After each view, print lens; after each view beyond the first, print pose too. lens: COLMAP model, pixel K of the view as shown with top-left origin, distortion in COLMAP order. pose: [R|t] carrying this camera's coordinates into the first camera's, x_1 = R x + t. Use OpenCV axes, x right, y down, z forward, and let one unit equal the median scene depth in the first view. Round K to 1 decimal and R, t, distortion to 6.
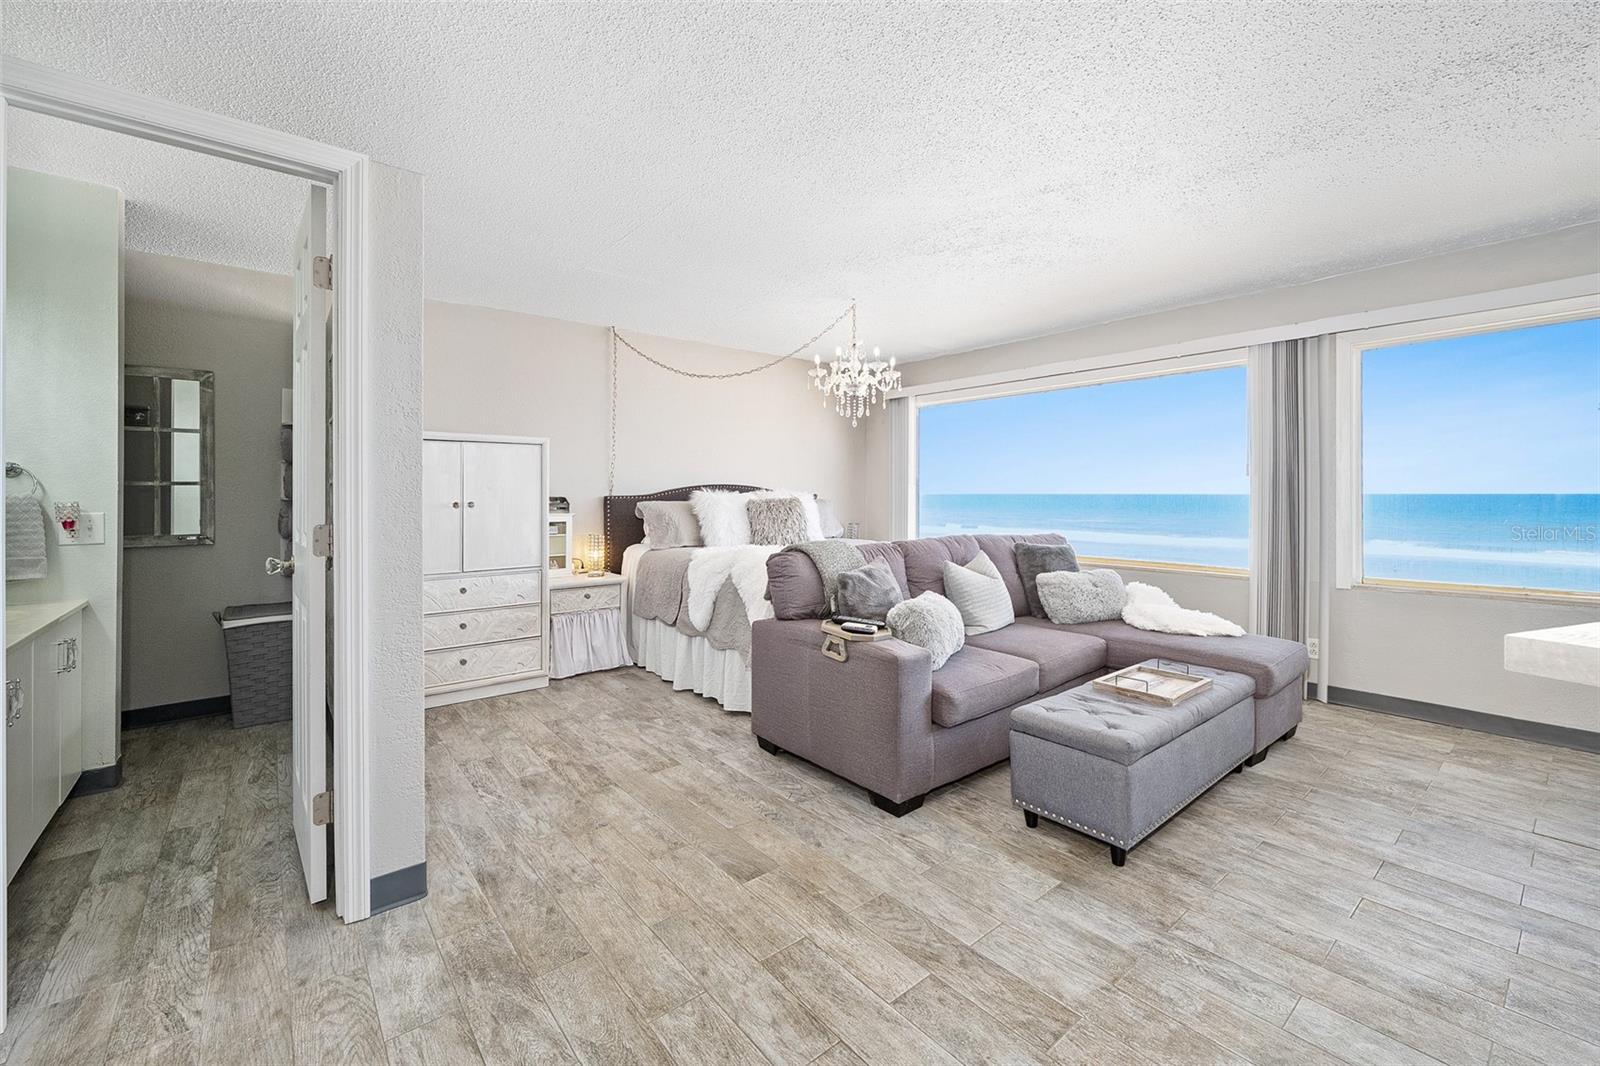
lens RADIAL K [[658.7, 0, 780.0], [0, 658.7, 496.2], [0, 0, 1]] dist [-0.003497, -0.001908]
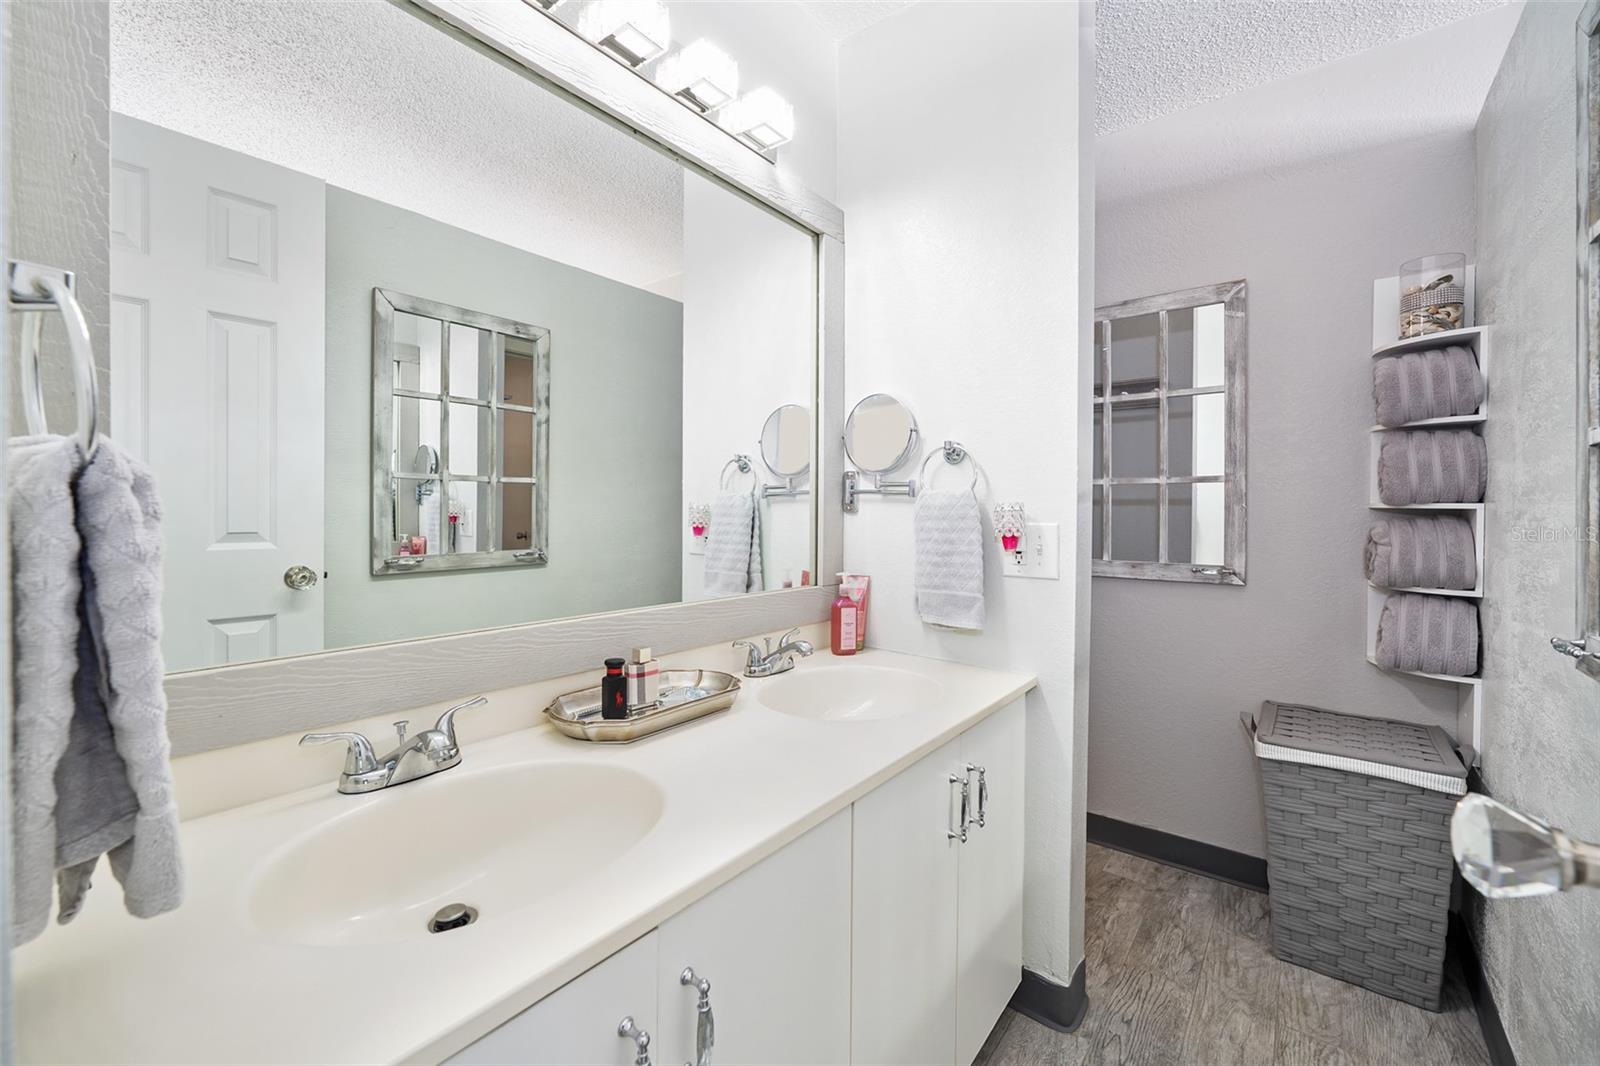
lens RADIAL K [[658.7, 0, 811.6], [0, 658.7, 518.8], [0, 0, 1]] dist [-0.003497, -0.001908]
pose [[0.261889, 0.008080, -0.965064, -0.421545], [-0.006623, 0.999956, 0.006575, 0.014958], [0.965075, 0.004669, 0.261931, 0.499889]]
